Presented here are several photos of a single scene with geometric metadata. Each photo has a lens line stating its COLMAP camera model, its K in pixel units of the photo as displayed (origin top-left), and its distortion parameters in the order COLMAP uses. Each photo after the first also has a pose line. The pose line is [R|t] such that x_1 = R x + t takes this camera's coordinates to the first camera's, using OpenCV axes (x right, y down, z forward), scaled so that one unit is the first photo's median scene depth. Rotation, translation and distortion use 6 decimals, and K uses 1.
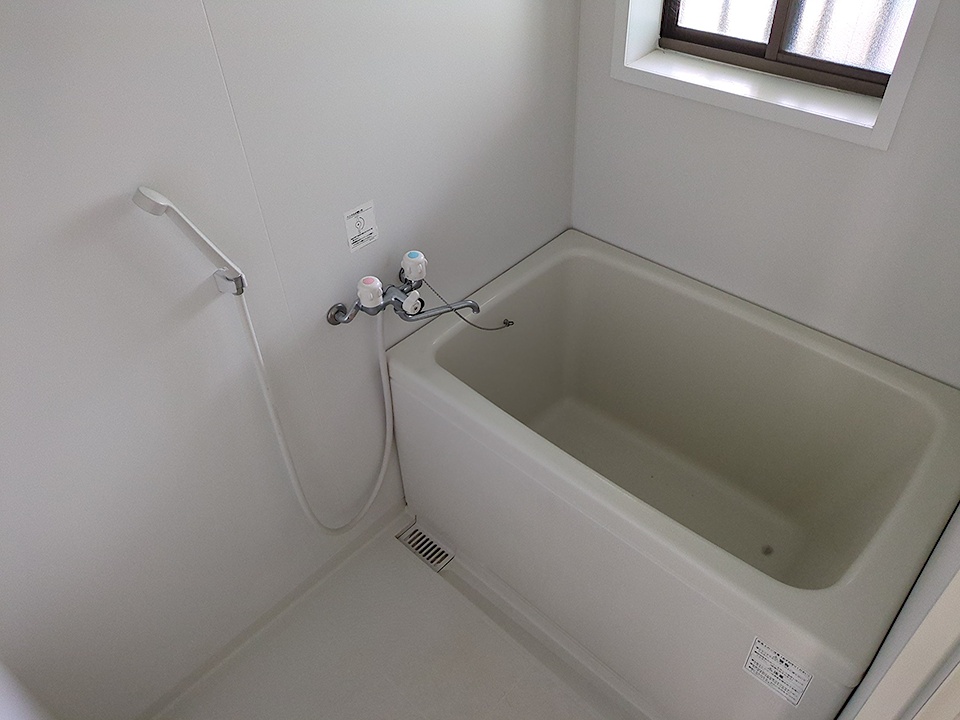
lens RADIAL K [[728.1, 0, 481.6], [0, 728.1, 356.1], [0, 0, 1]] dist [0.009771, -0.004670]
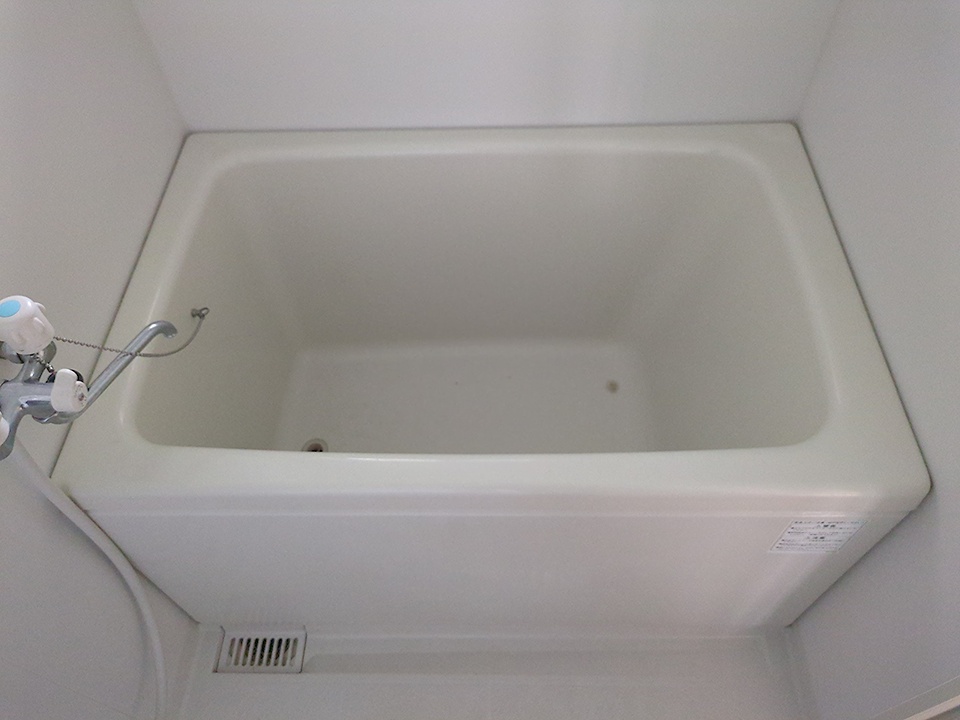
lens RADIAL K [[728.1, 0, 481.6], [0, 728.1, 356.1], [0, 0, 1]] dist [0.009771, -0.004670]
pose [[0.743554, -0.528768, 0.409307, -0.060436], [0.438973, 0.847742, 0.297720, -0.095430], [-0.504412, -0.041696, 0.862456, 0.333714]]
